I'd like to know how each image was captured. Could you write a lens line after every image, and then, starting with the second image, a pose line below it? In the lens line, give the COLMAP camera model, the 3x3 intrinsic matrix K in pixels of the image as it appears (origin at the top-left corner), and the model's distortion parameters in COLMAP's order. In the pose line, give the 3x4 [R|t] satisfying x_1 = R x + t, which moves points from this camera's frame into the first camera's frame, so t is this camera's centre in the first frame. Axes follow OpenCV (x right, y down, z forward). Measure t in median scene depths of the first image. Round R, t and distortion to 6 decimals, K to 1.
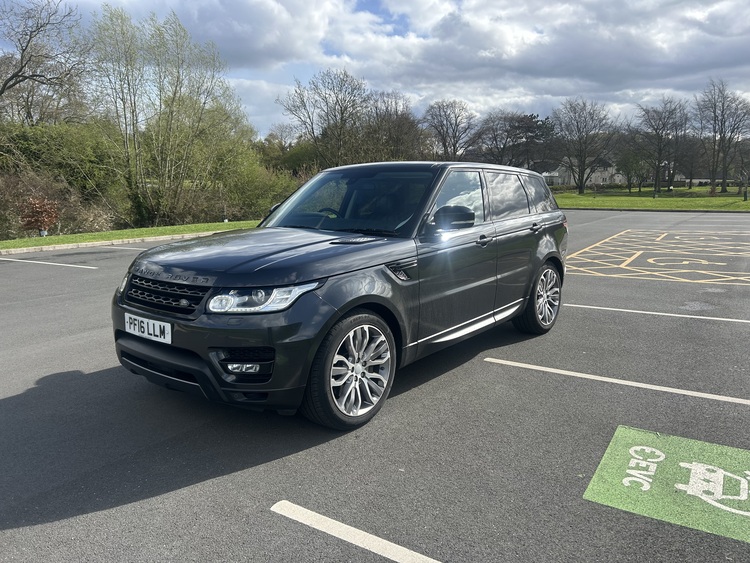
lens RADIAL K [[564.2, 0, 379.0], [0, 564.2, 280.7], [0, 0, 1]] dist [0.003088, -0.001124]
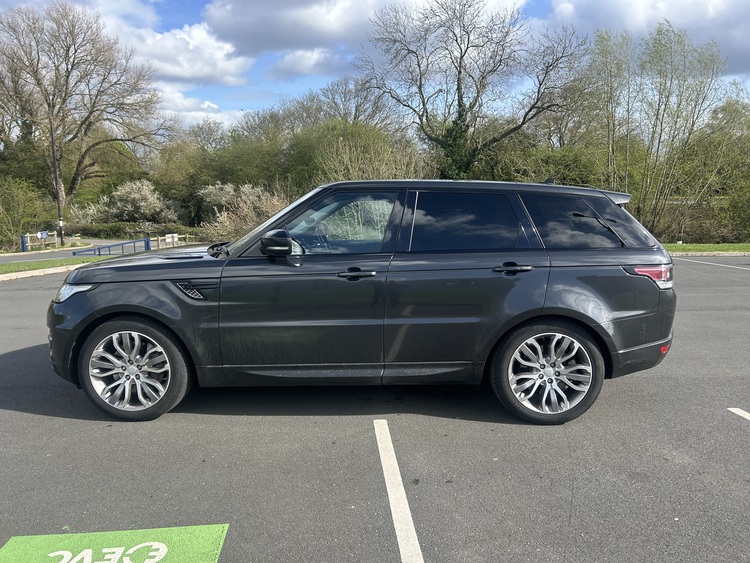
lens RADIAL K [[564.2, 0, 379.0], [0, 564.2, 280.7], [0, 0, 1]] dist [0.003088, -0.001124]
pose [[0.617366, 0.113233, -0.778484, 1.111877], [-0.135605, 0.990091, 0.036472, -0.126466], [0.774901, 0.083050, 0.626603, 0.653866]]
